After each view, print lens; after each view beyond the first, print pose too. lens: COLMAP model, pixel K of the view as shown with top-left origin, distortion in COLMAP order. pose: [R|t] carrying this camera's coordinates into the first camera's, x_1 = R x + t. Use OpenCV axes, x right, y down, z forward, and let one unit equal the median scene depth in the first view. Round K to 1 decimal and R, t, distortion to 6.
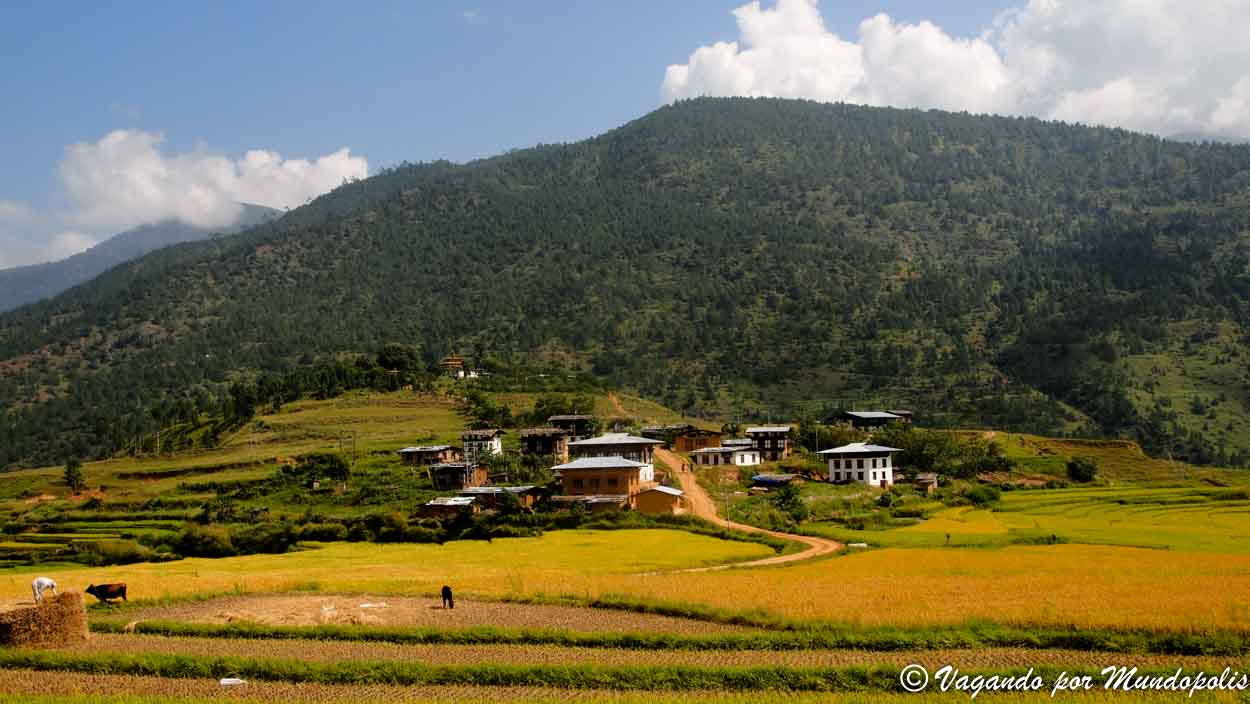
lens RADIAL K [[1065.6, 0, 624.6], [0, 1065.6, 352.5], [0, 0, 1]] dist [-0.014975, -0.007517]
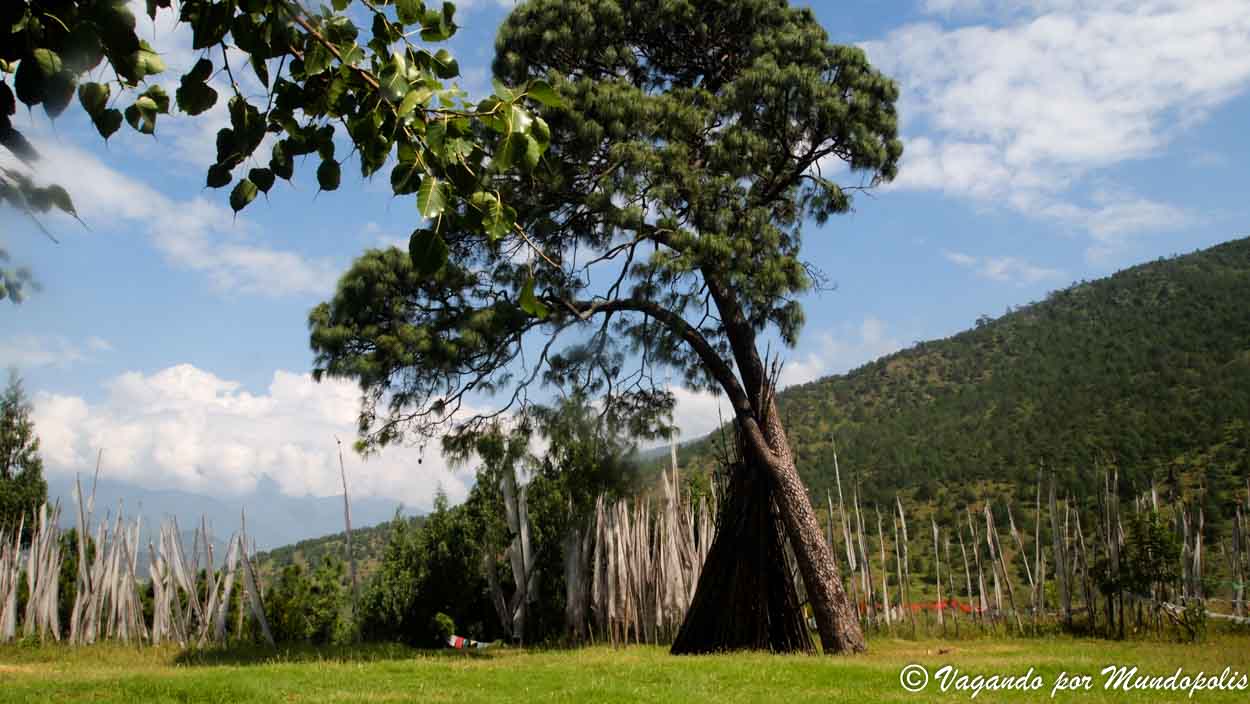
lens RADIAL K [[1065.6, 0, 624.8], [0, 1065.6, 354.2], [0, 0, 1]] dist [-0.014975, -0.007517]
pose [[0.819094, -0.074879, -0.568752, -0.045412], [0.000331, 0.991506, -0.130060, 0.004614], [0.573660, 0.106343, 0.812161, 0.229706]]
